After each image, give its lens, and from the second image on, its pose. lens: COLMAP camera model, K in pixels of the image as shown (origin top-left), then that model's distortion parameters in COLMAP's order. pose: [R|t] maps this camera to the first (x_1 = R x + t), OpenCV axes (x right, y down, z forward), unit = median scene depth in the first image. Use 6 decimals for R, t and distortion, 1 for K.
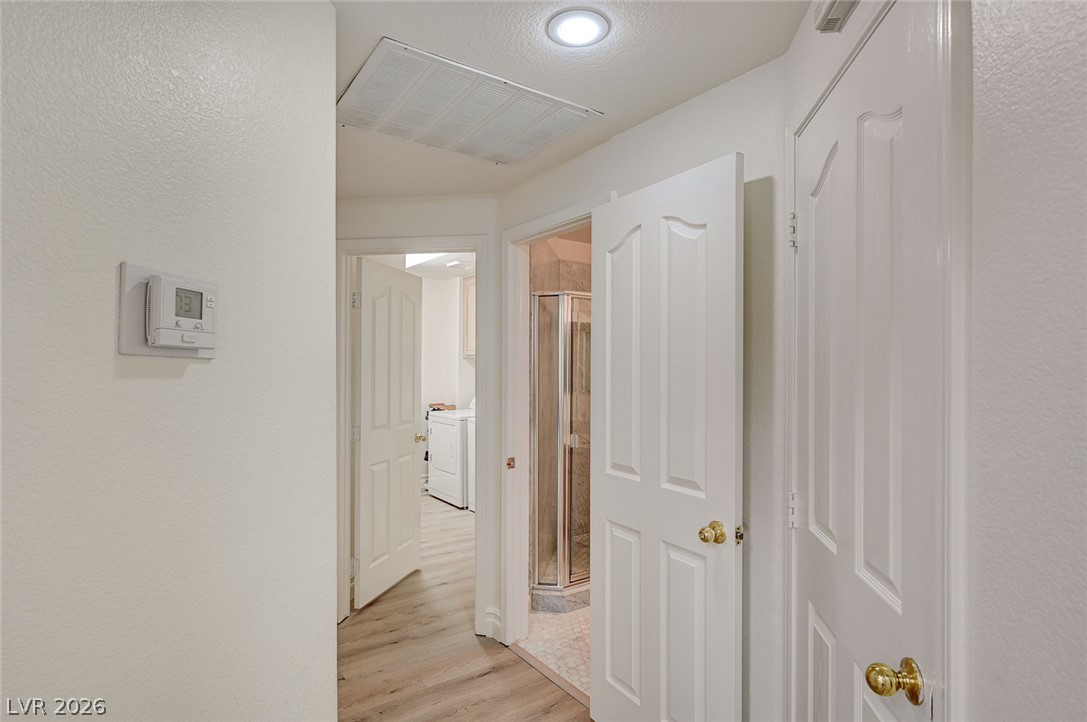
lens RADIAL K [[567.9, 0, 544.7], [0, 567.9, 364.1], [0, 0, 1]] dist [0.001535, 0.000955]
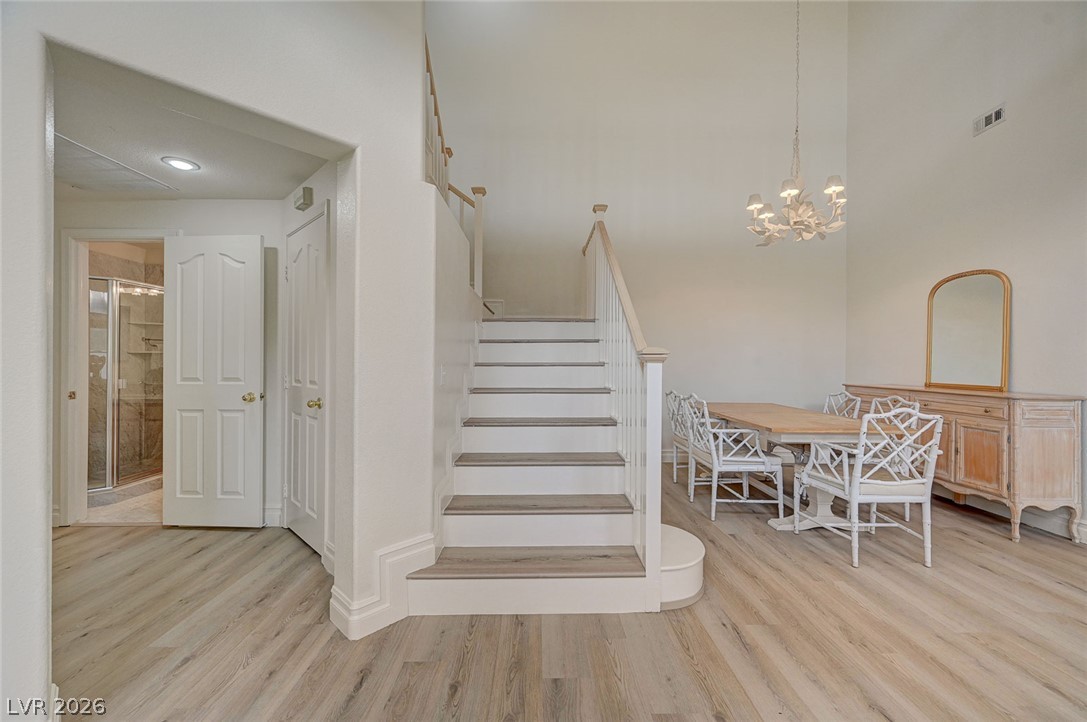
lens RADIAL K [[443.4, 0, 550.0], [0, 443.4, 360.8], [0, 0, 1]] dist [-0.001959, 0.001268]
pose [[0.582080, 0.000422, 0.813131, -0.430762], [-0.004835, 0.999984, 0.002942, 0.130070], [-0.813117, -0.005644, 0.582073, -0.984598]]
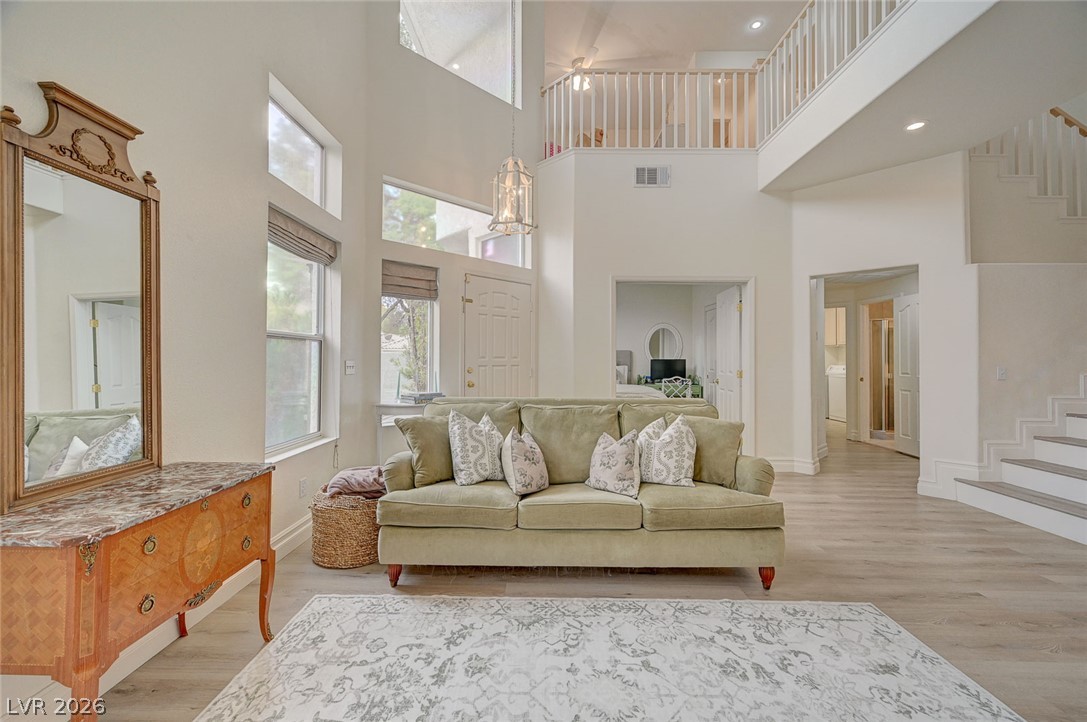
lens RADIAL K [[443.4, 0, 542.0], [0, 443.4, 353.6], [0, 0, 1]] dist [-0.001959, 0.001268]
pose [[0.804711, -0.006098, -0.593635, -0.047985], [-0.000802, 0.999935, -0.011359, 0.109006], [0.593666, 0.009617, 0.804654, -2.974495]]
